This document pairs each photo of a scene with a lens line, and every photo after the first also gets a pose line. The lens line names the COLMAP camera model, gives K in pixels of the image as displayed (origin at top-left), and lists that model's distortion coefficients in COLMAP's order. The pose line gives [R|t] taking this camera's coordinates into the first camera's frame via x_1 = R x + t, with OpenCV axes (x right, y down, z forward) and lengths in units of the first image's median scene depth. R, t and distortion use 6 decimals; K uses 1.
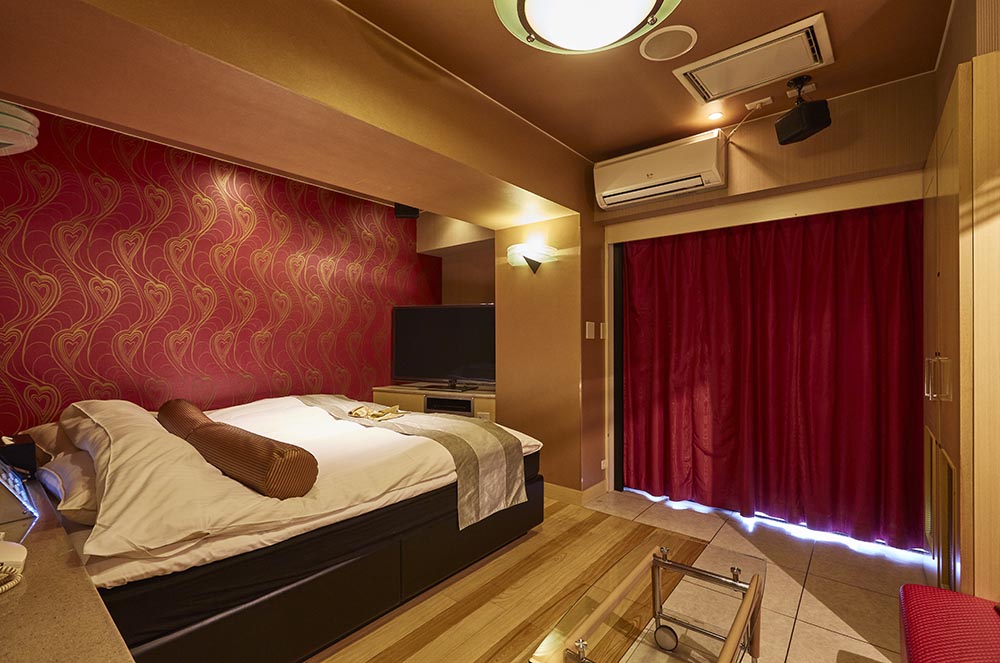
lens RADIAL K [[444.7, 0, 497.4], [0, 444.7, 326.9], [0, 0, 1]] dist [-0.004902, -0.000862]
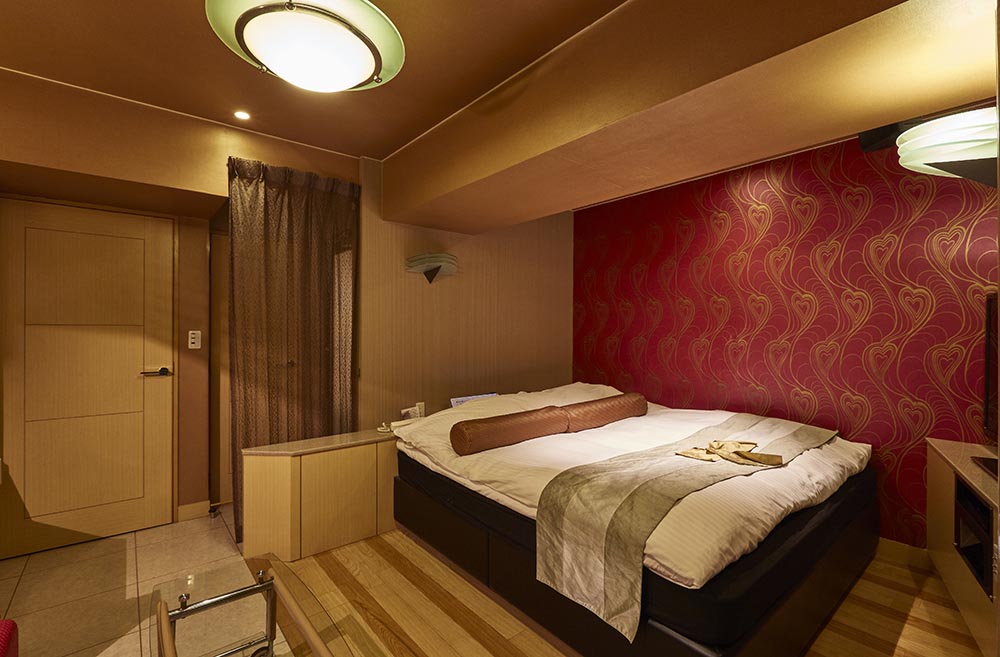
lens RADIAL K [[444.7, 0, 449.3], [0, 444.7, 343.8], [0, 0, 1]] dist [-0.004902, -0.000862]
pose [[-0.232495, 0.005439, -0.972582, 0.411799], [-0.007472, 0.999945, 0.007378, 0.013714], [0.972569, 0.008982, -0.232441, 0.494045]]
